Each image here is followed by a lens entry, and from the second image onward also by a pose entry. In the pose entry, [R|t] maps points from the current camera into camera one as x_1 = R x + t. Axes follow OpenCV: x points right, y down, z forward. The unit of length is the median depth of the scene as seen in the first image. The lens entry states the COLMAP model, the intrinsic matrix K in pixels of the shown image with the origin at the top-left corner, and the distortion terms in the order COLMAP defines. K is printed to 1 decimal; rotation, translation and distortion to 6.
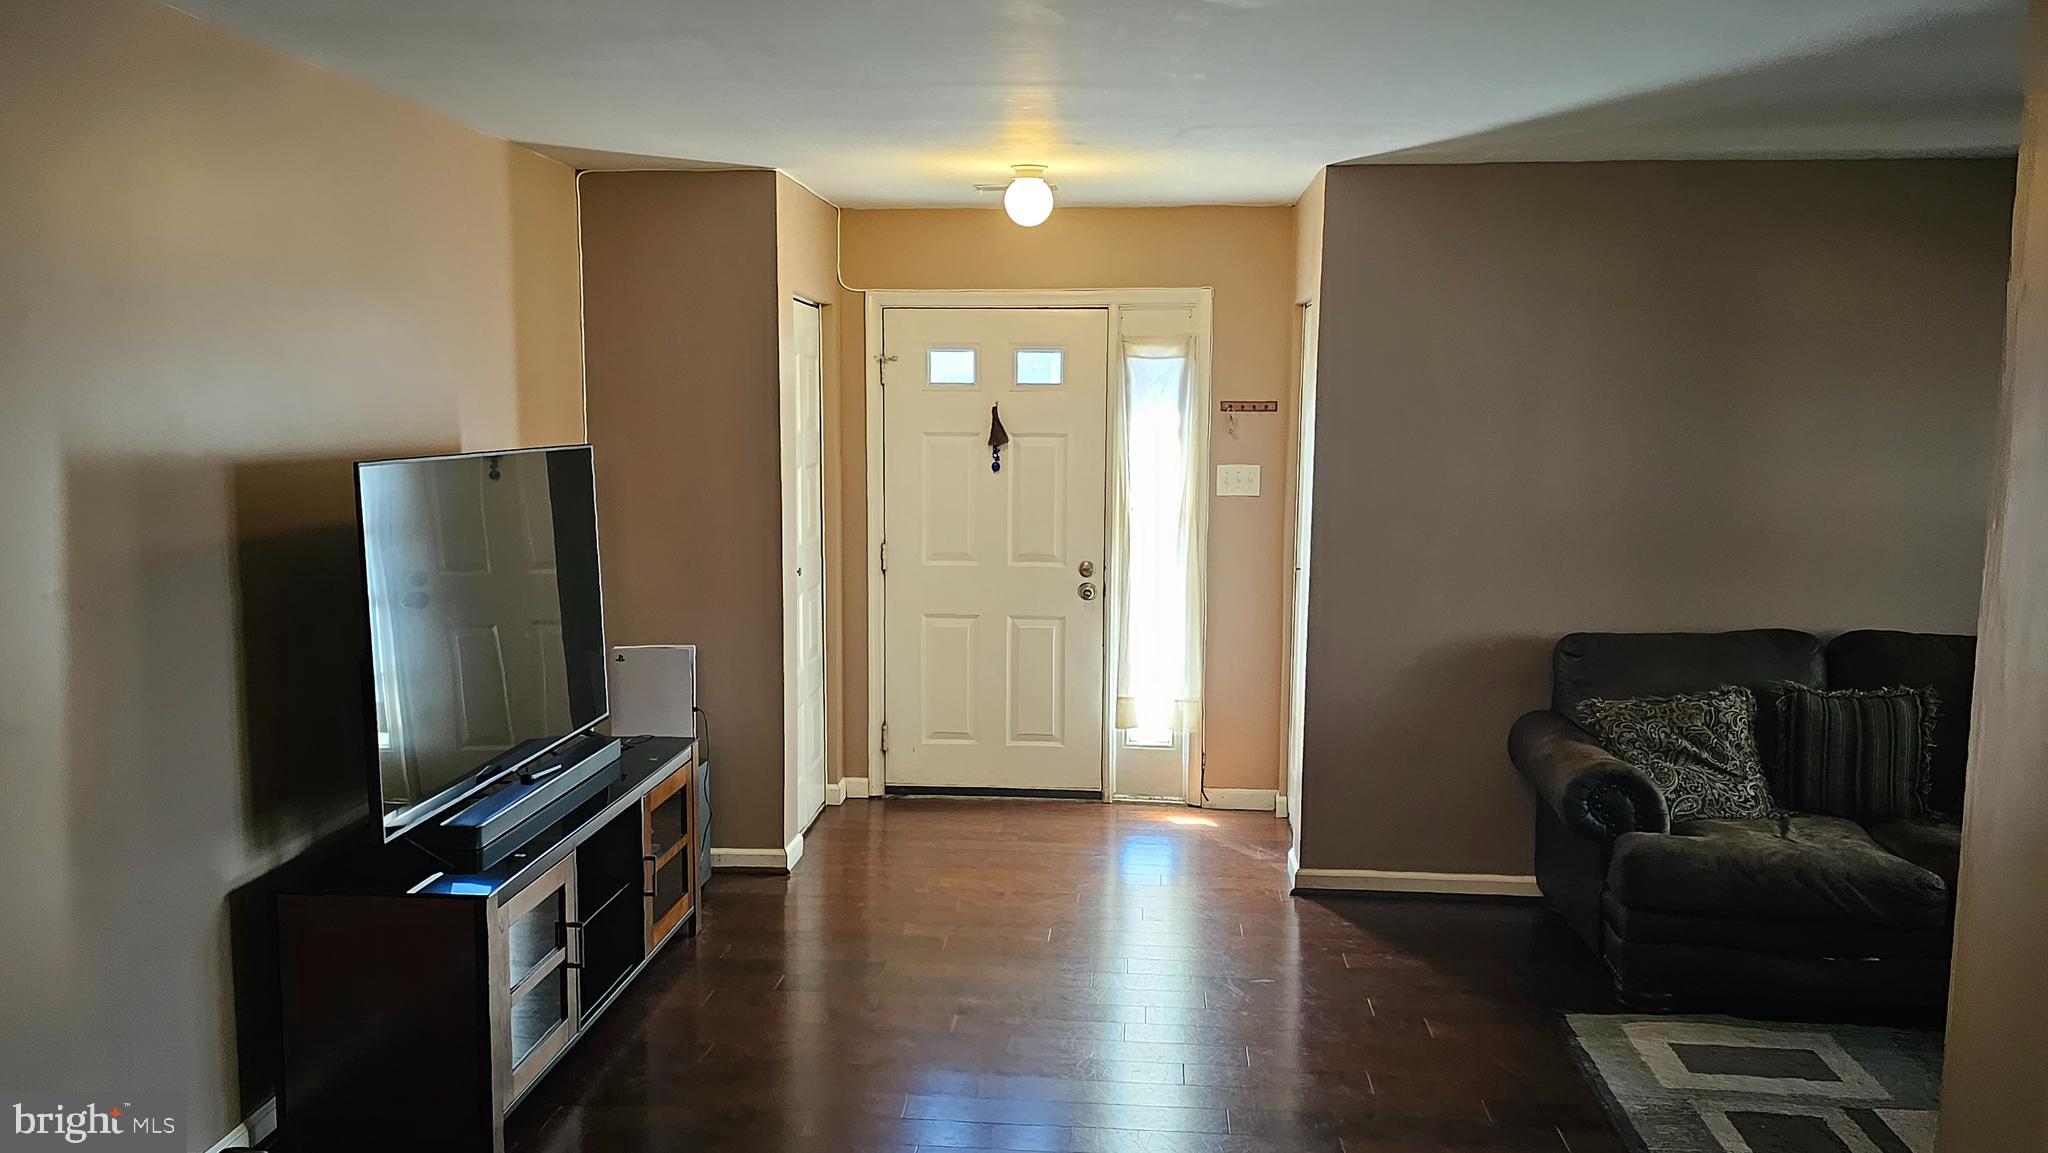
lens RADIAL K [[1620.1, 0, 1008.3], [0, 1620.1, 595.1], [0, 0, 1]] dist [0.070667, -0.011993]
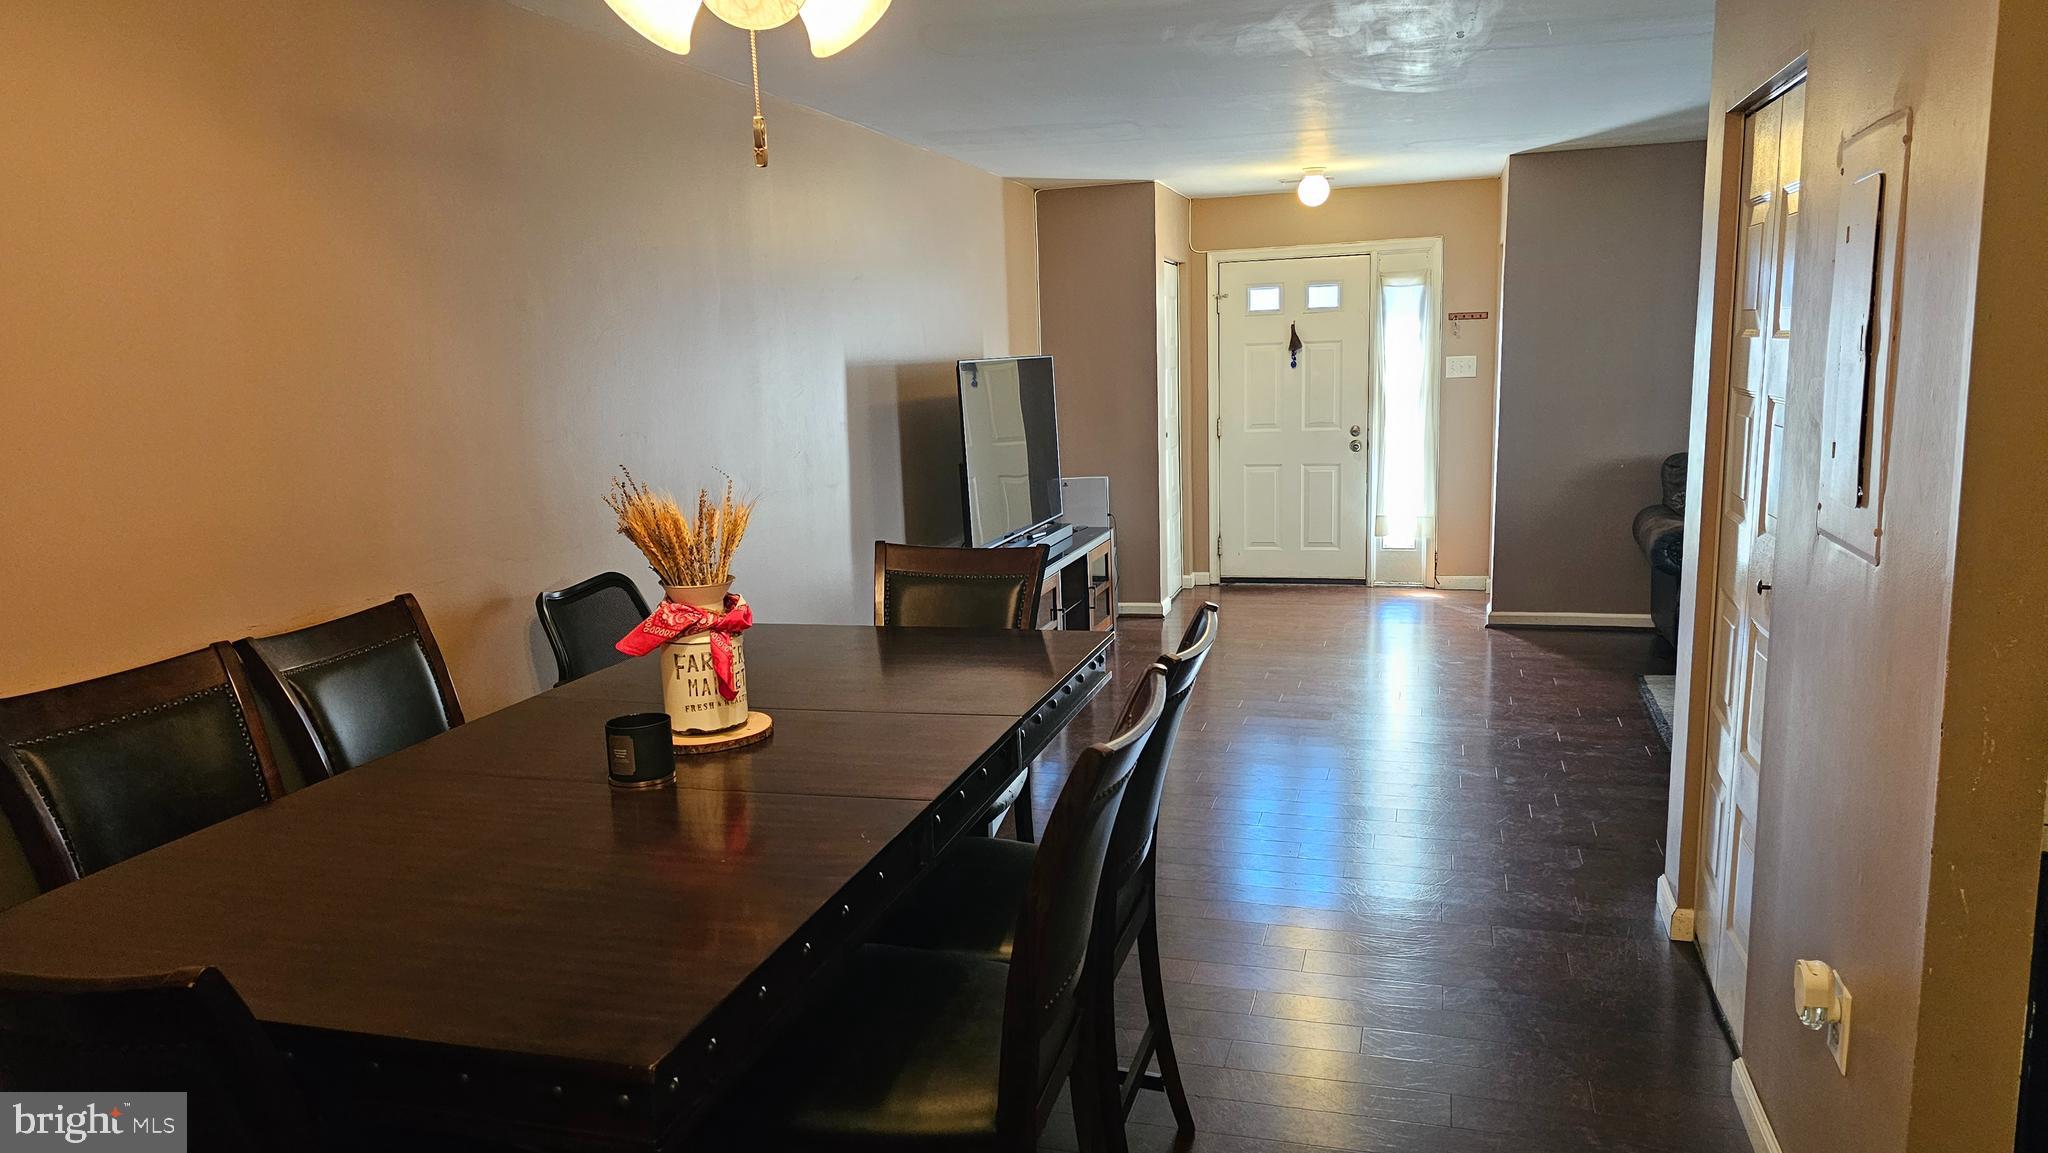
lens RADIAL K [[1373.5, 0, 1018.6], [0, 1373.5, 587.9], [0, 0, 1]] dist [0.062599, -0.053182]
pose [[0.977902, -0.002324, -0.209051, 0.010269], [0.015025, 0.998134, 0.059186, 0.051369], [0.208523, -0.061019, 0.976112, -0.340009]]
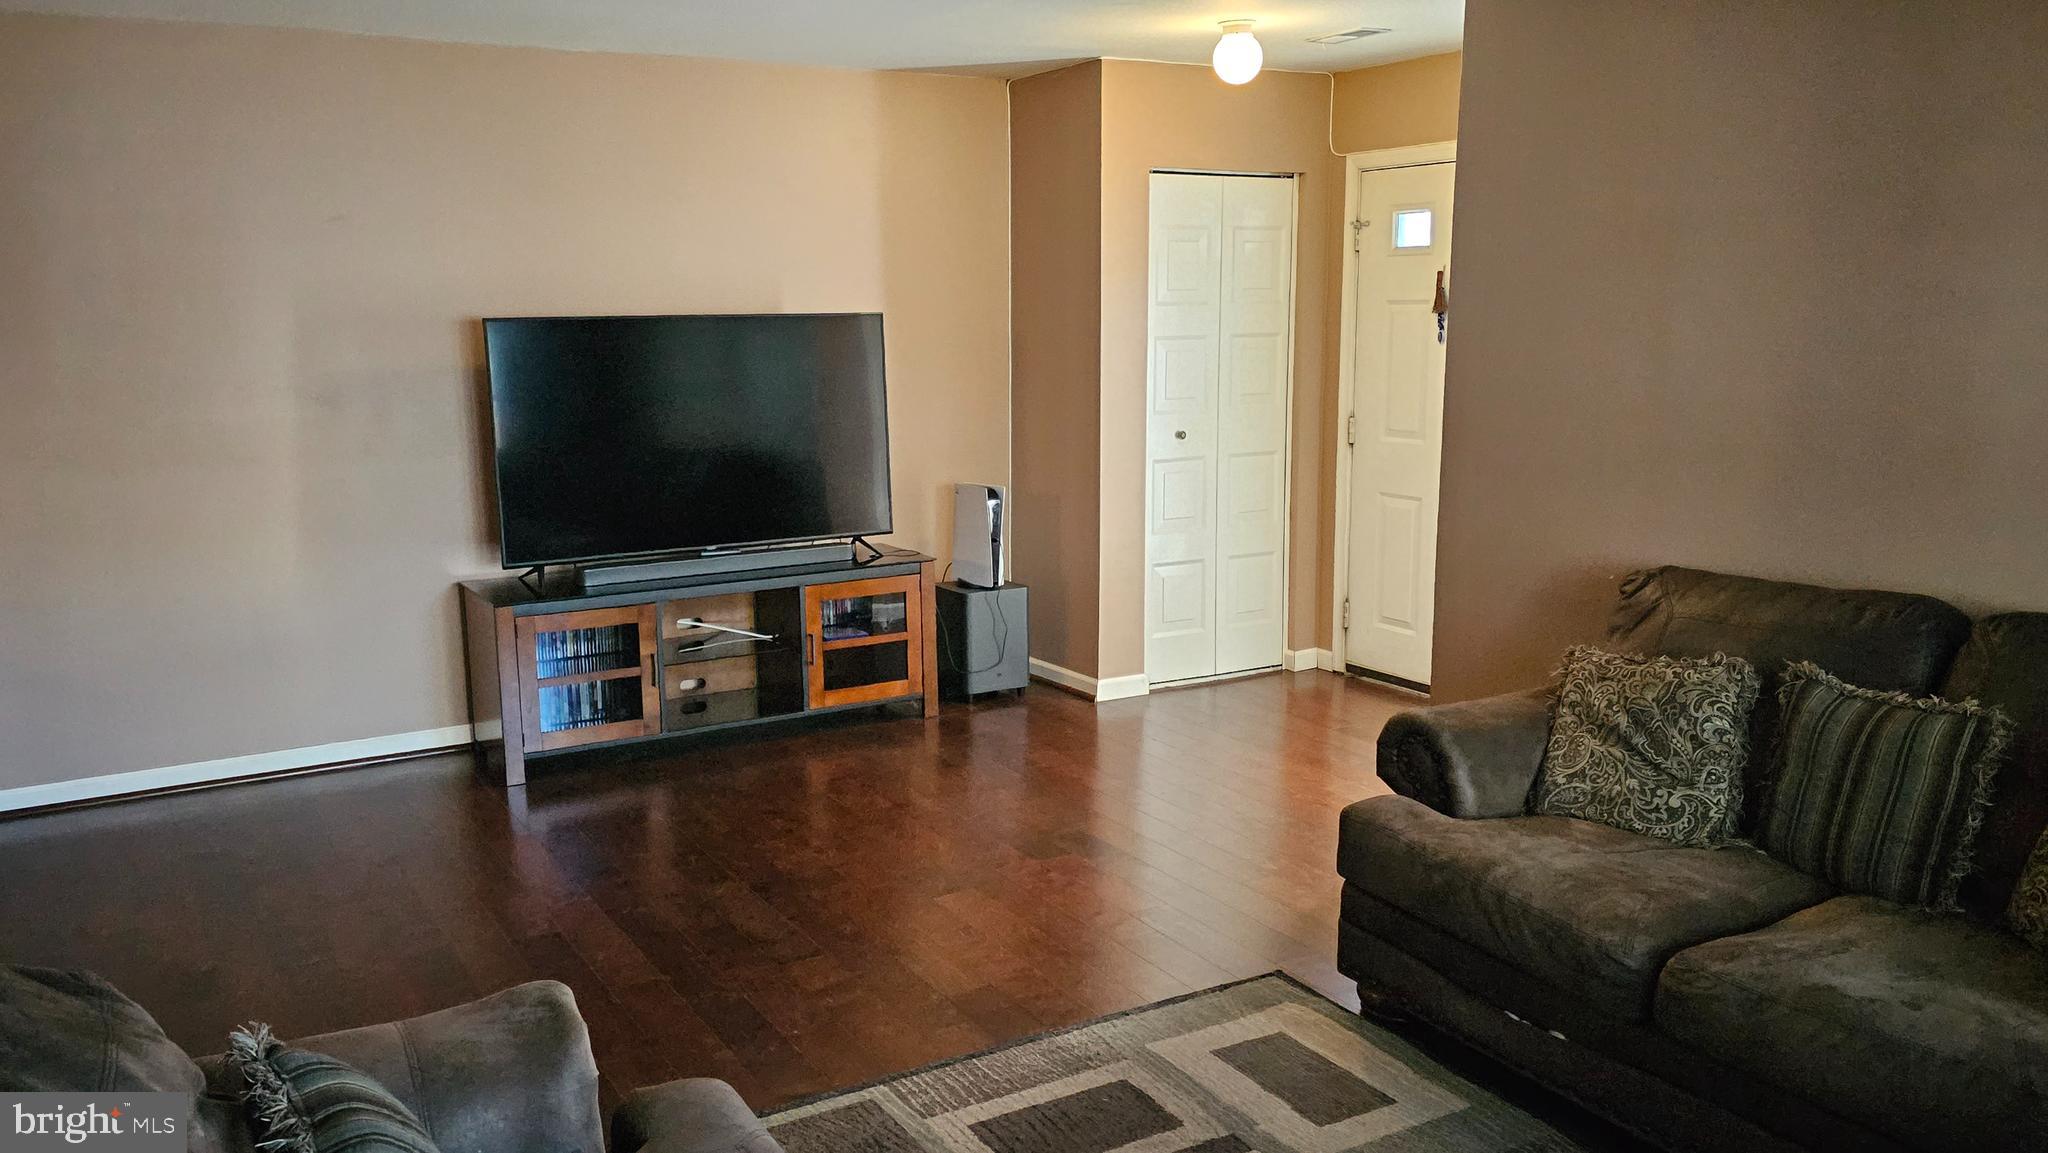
lens RADIAL K [[1620.1, 0, 1003.1], [0, 1620.1, 572.1], [0, 0, 1]] dist [0.070667, -0.011993]
pose [[0.574825, 0.126902, -0.808376, 0.643430], [-0.083159, 0.991846, 0.096570, -0.016592], [0.814040, 0.011713, 0.580691, 0.275038]]
